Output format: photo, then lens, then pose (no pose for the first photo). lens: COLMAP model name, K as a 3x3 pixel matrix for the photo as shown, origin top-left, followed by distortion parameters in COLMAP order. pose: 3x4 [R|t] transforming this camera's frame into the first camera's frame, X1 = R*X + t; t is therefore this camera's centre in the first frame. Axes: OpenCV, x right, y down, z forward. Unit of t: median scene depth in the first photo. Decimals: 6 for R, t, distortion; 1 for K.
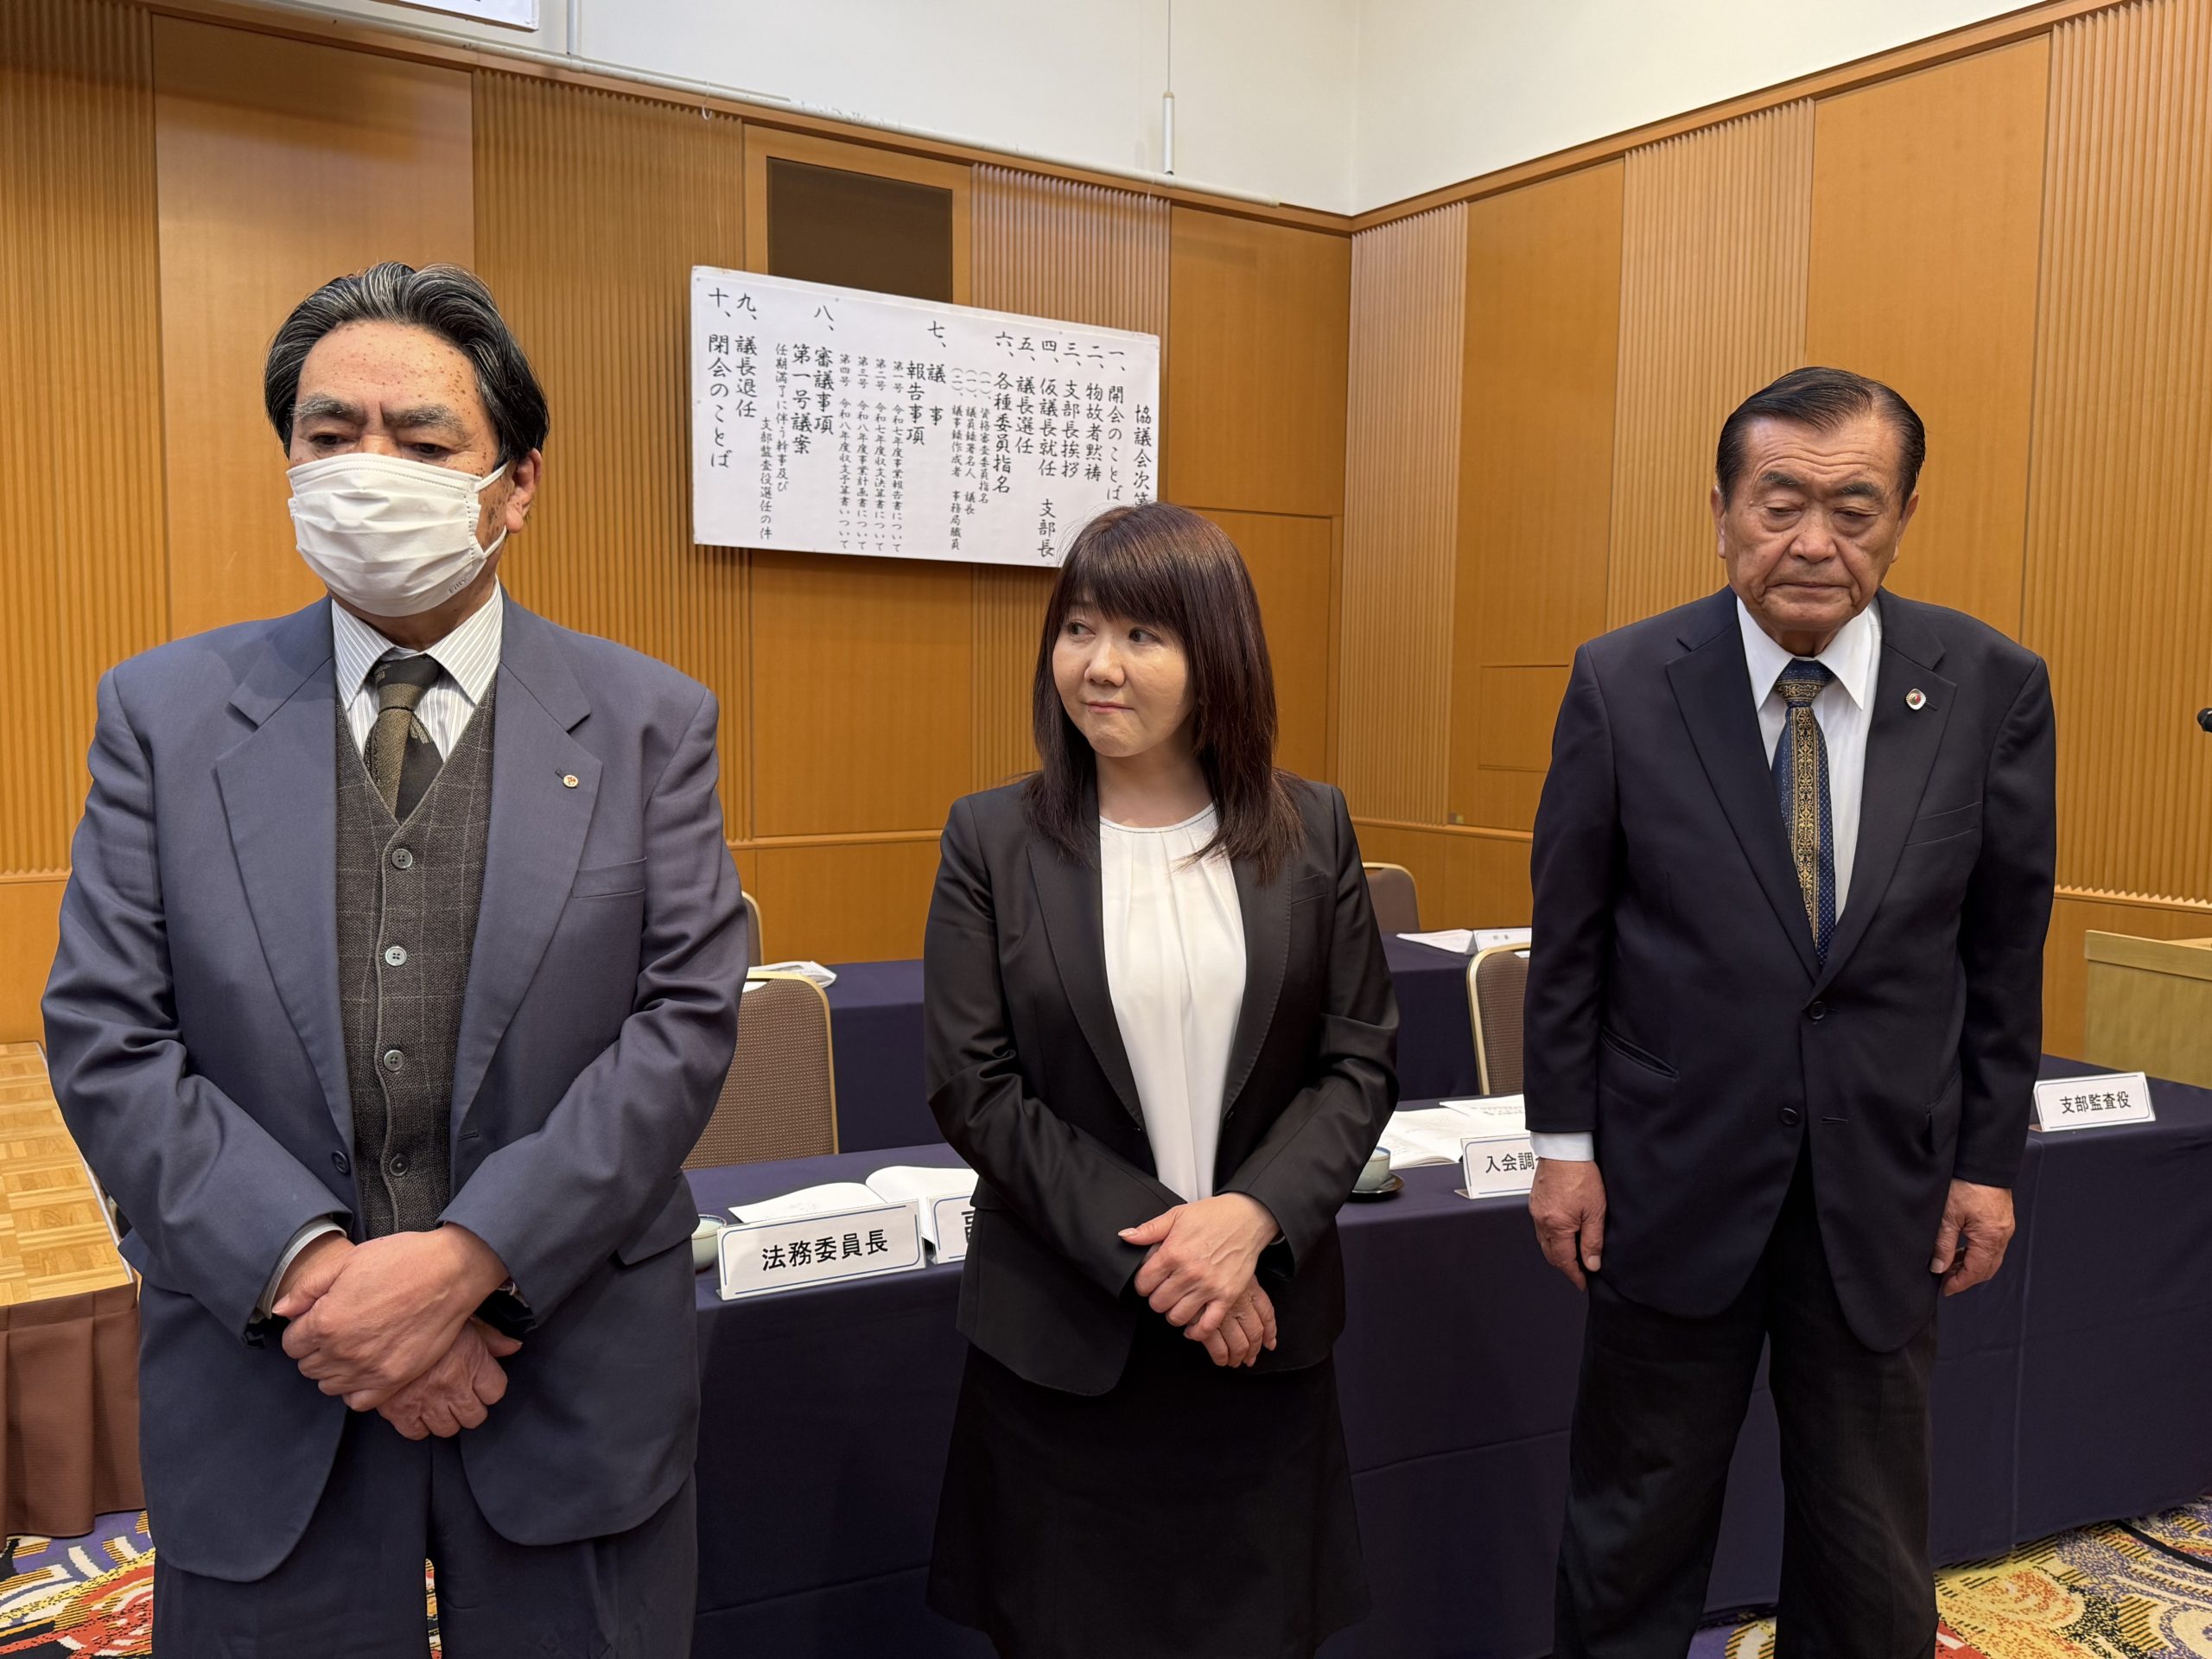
lens RADIAL K [[1808.3, 0, 1035.1], [0, 1808.3, 842.1], [0, 0, 1]] dist [0.069847, -0.103363]
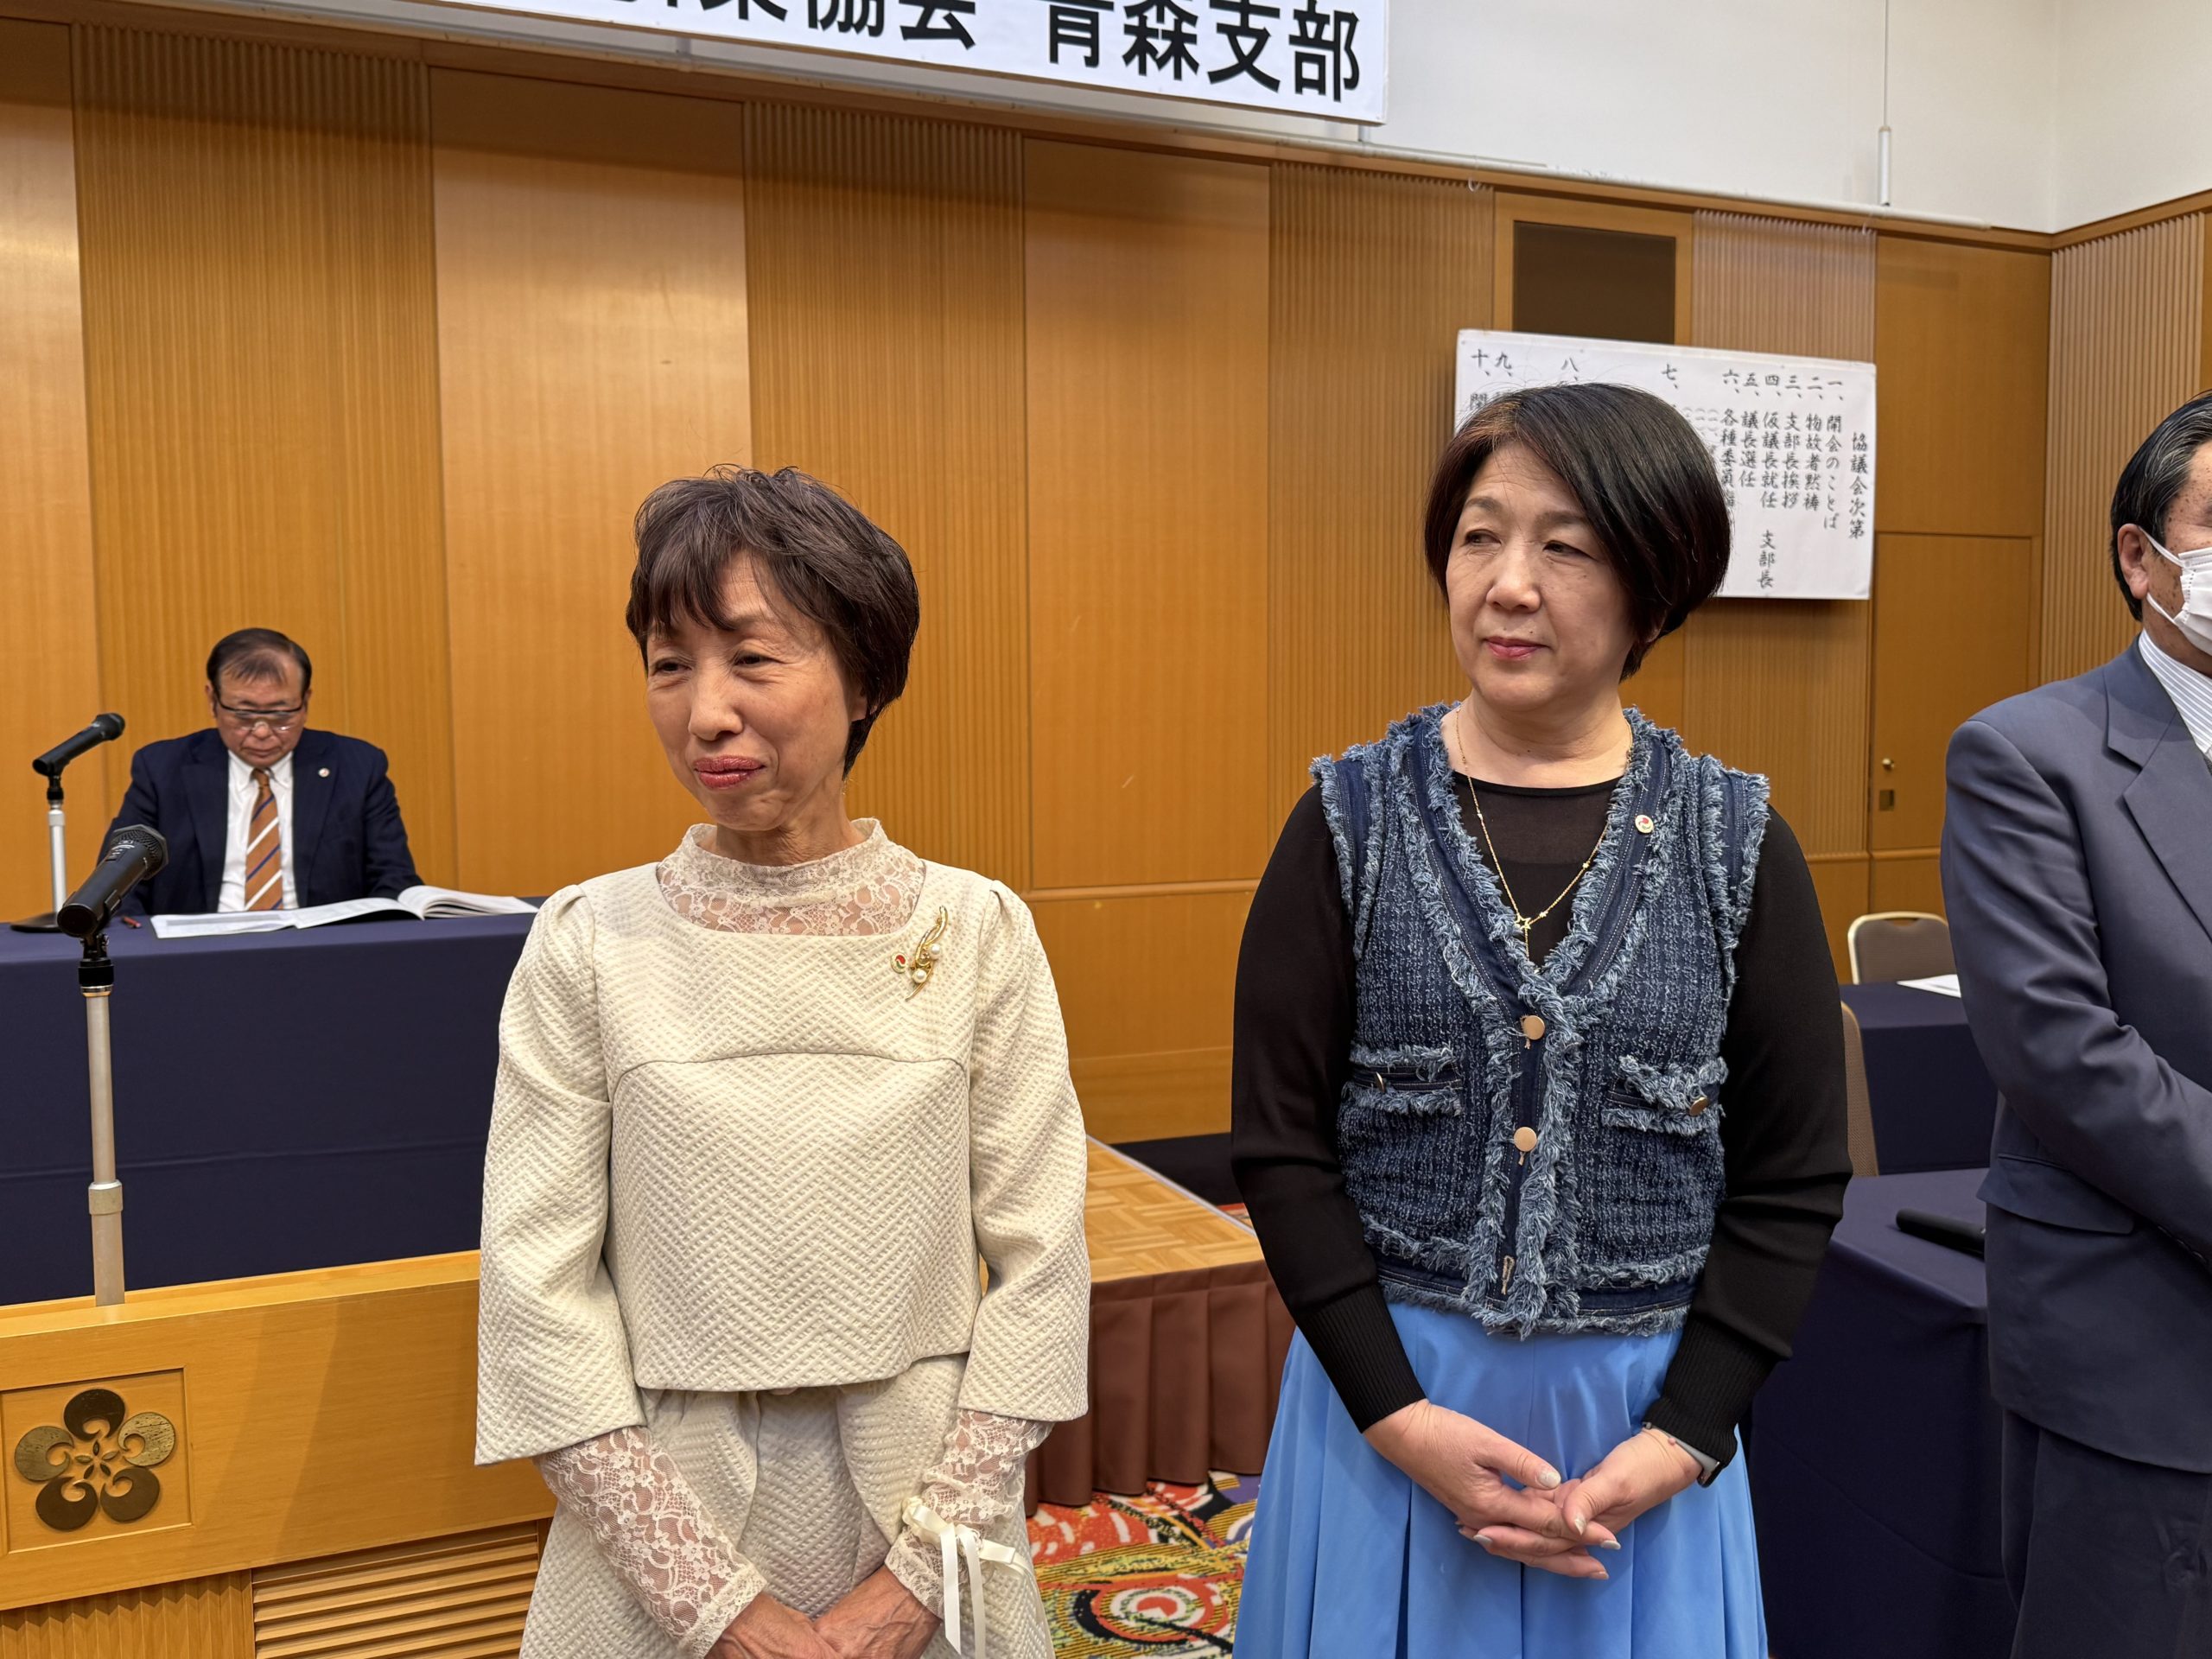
lens RADIAL K [[1808.3, 0, 1091.1], [0, 1808.3, 826.3], [0, 0, 1]] dist [0.069847, -0.103363]
pose [[0.982986, -0.008492, -0.183481, -0.183529], [0.003792, 0.999656, -0.025954, 0.001117], [0.183639, 0.024817, 0.982680, -0.067916]]
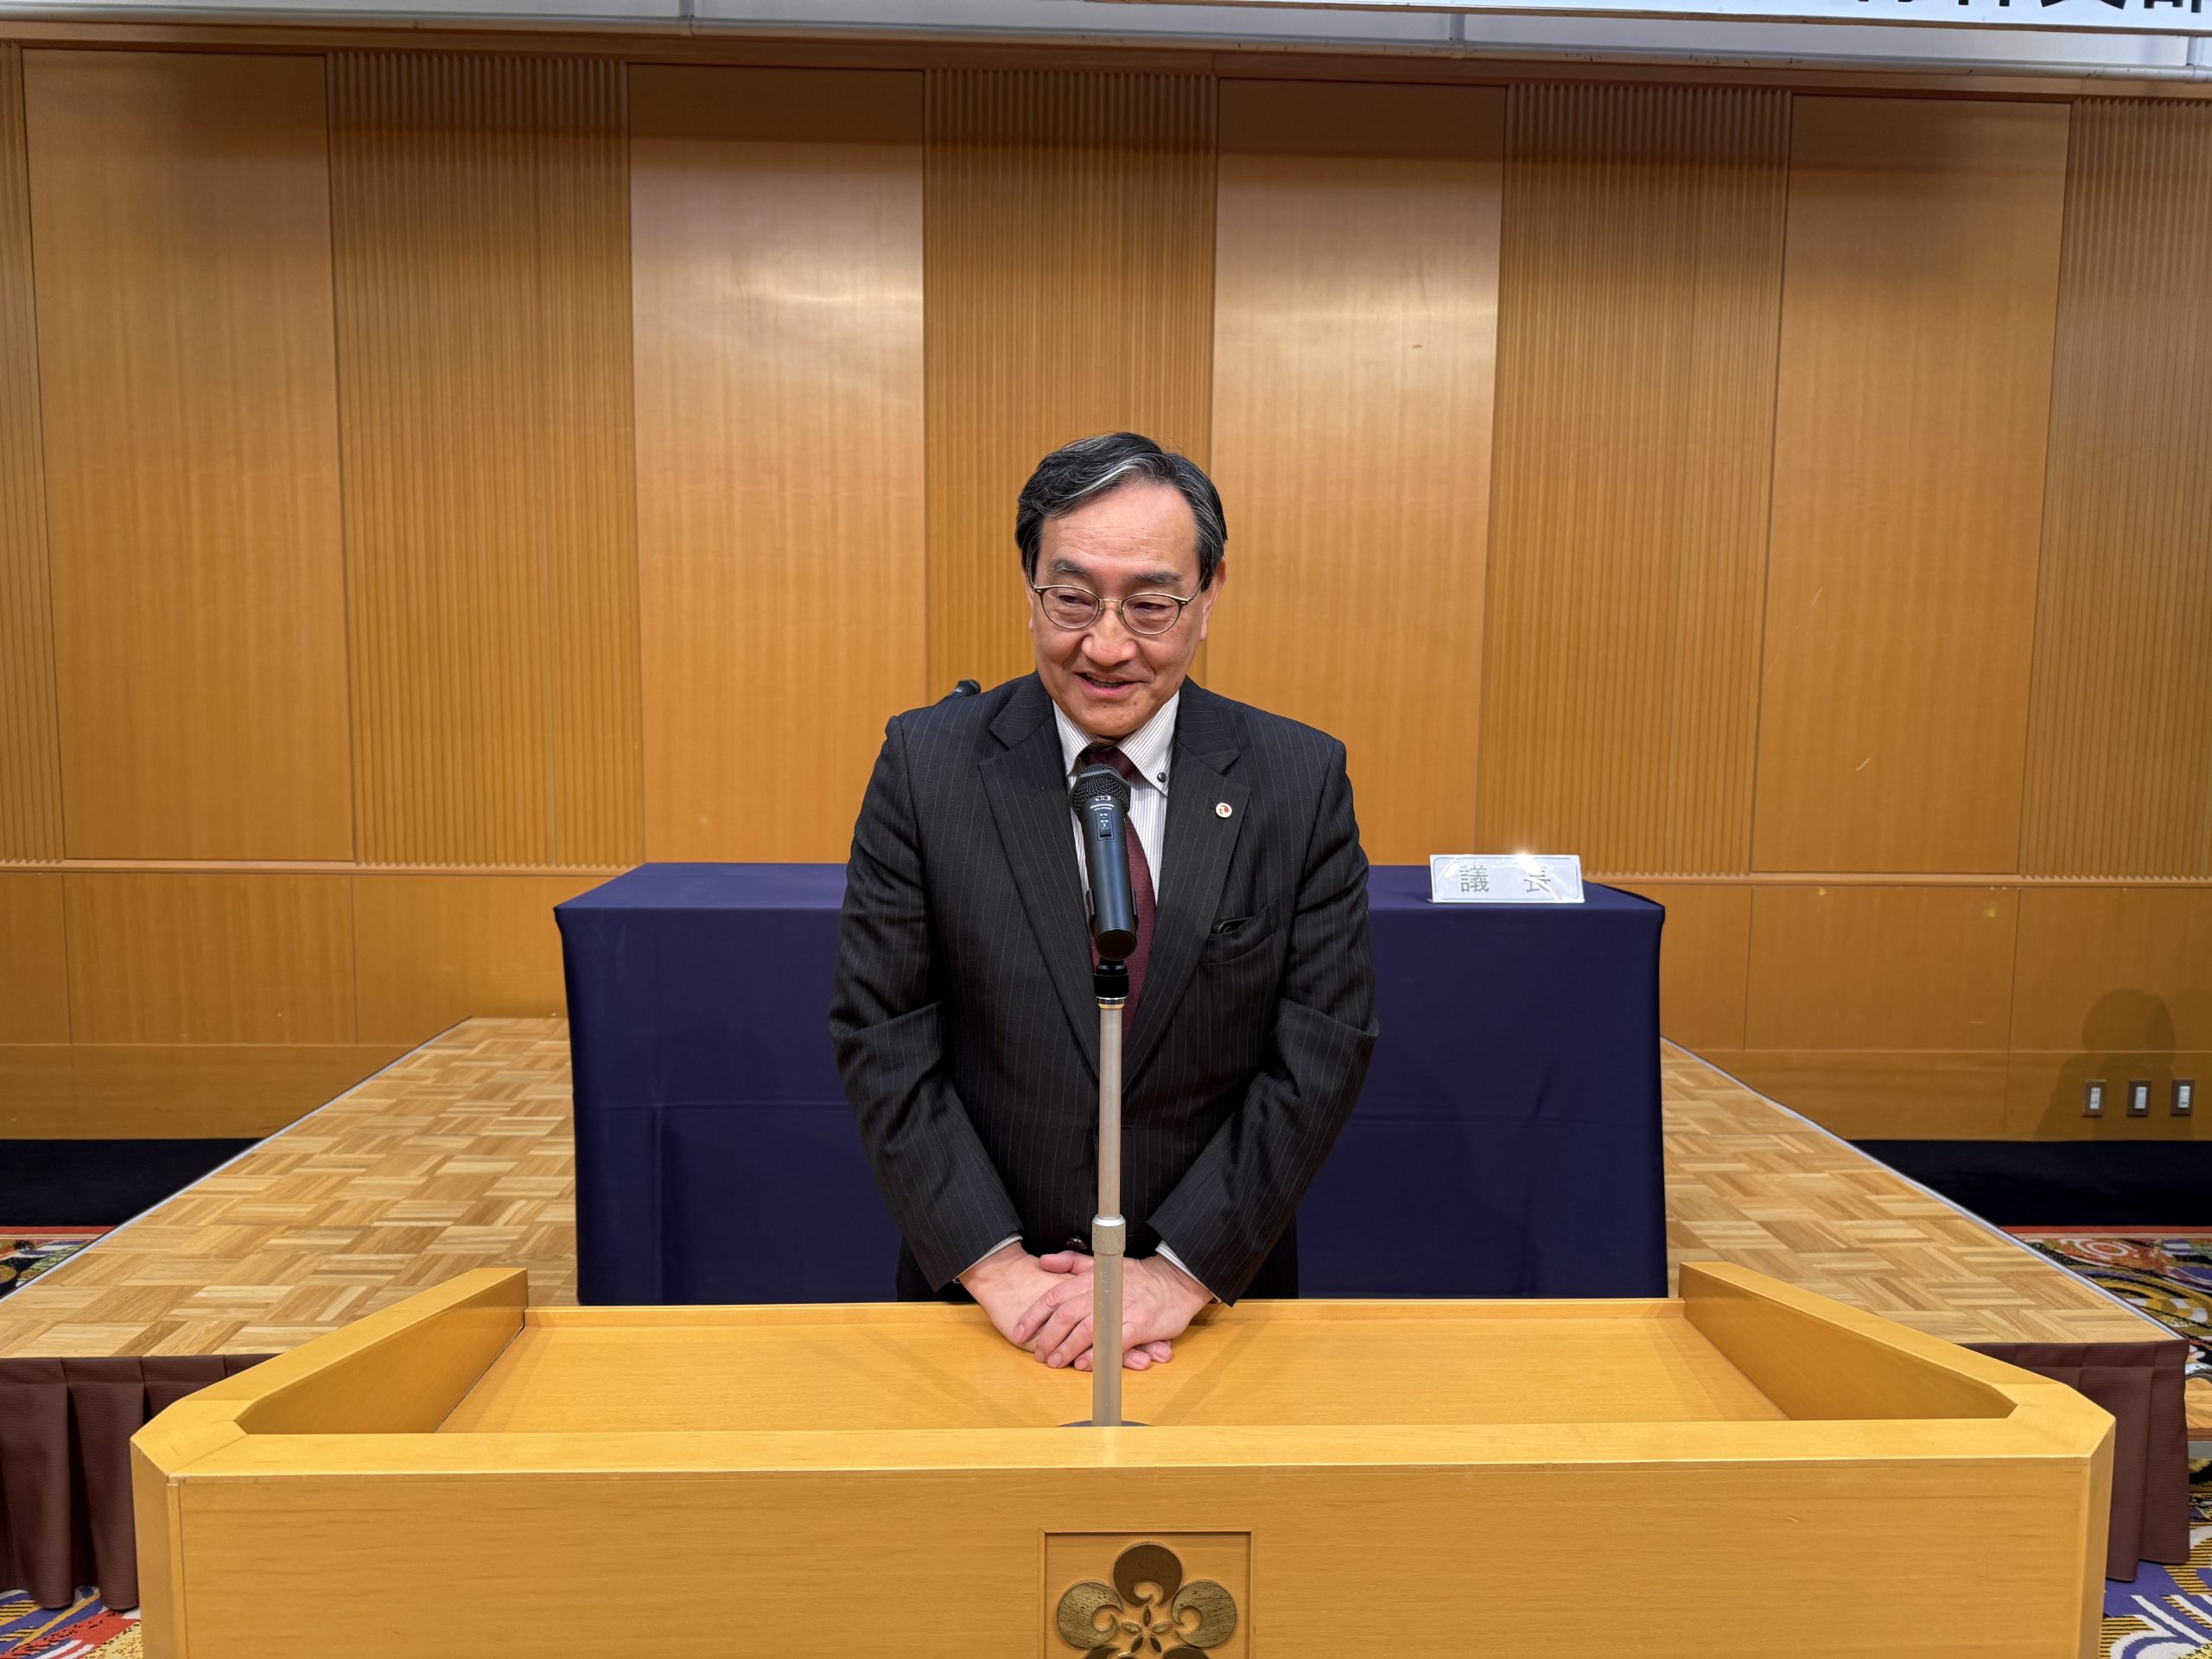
lens RADIAL K [[1571.6, 0, 1104.7], [0, 1571.6, 843.0], [0, 0, 1]] dist [0.019505, -0.023951]
pose [[0.863601, 0.051315, -0.501558, -0.263849], [-0.046148, 0.998676, 0.022717, -0.008142], [0.502060, 0.003528, 0.864825, -0.013245]]
